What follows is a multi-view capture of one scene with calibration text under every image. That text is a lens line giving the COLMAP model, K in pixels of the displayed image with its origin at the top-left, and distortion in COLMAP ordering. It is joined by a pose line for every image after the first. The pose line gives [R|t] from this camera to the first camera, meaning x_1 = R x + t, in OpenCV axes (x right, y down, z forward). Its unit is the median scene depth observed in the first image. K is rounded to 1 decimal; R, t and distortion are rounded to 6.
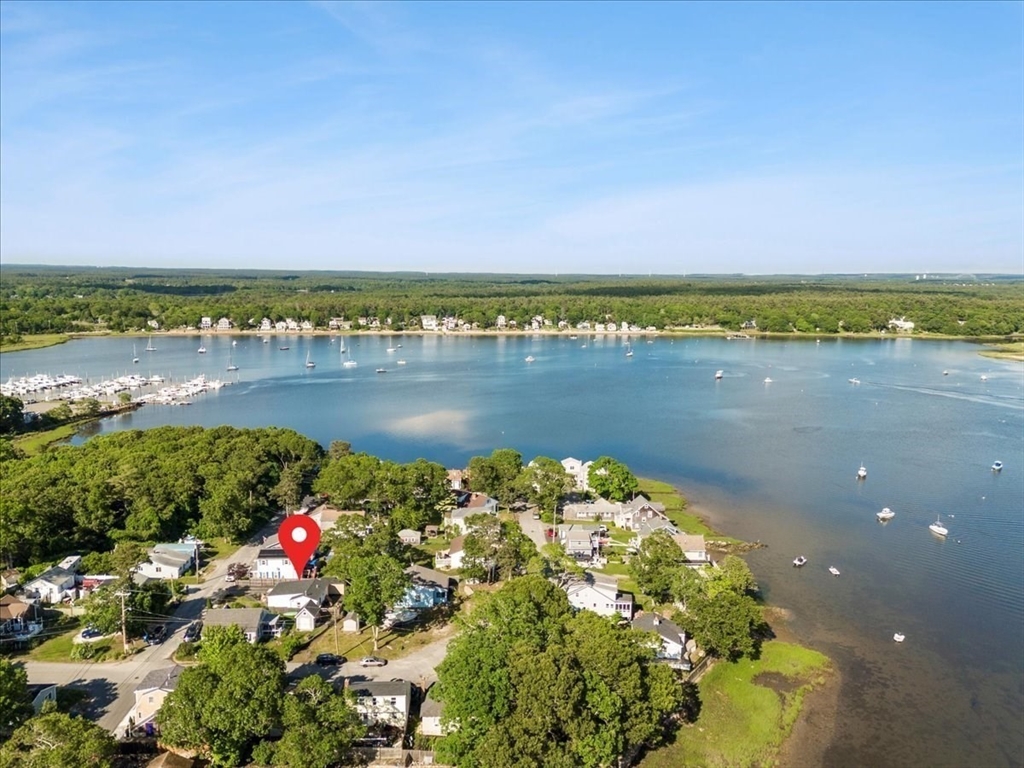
lens RADIAL K [[786.6, 0, 512.0], [0, 786.6, 384.0], [0, 0, 1]] dist [0.106794, -0.141647]
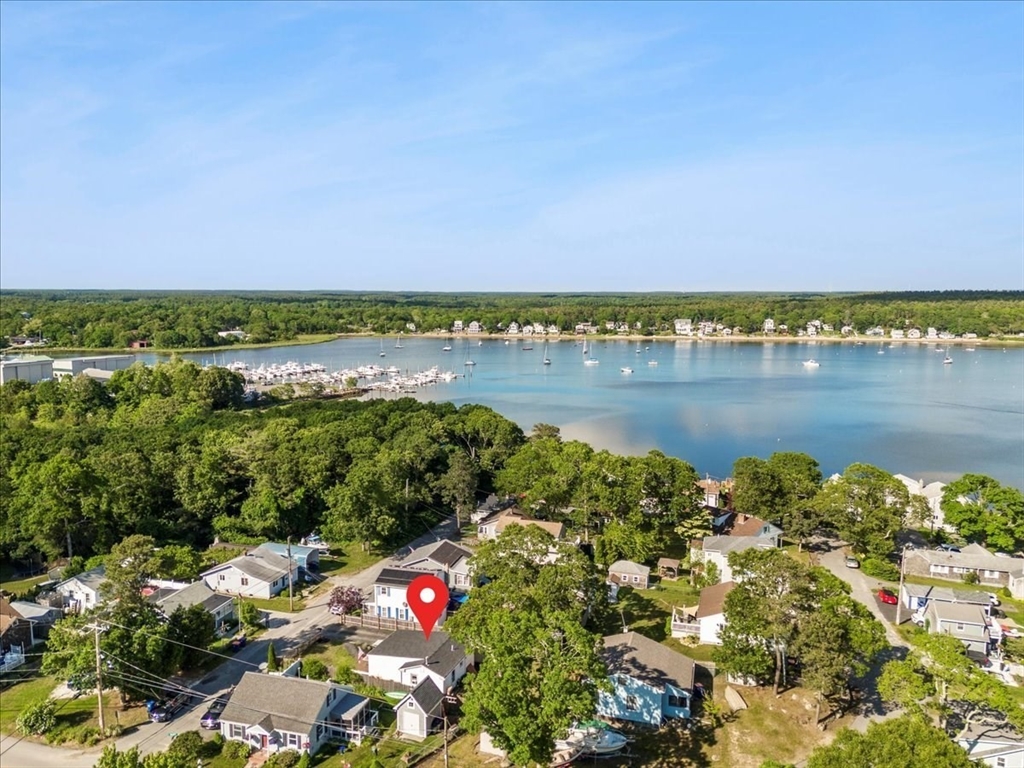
lens RADIAL K [[786.6, 0, 512.0], [0, 786.6, 384.0], [0, 0, 1]] dist [0.106794, -0.141647]
pose [[0.949465, 0.037357, -0.311641, -0.028285], [-0.045835, 0.998750, -0.019922, 0.057418], [0.310508, 0.033200, 0.949991, 0.347185]]
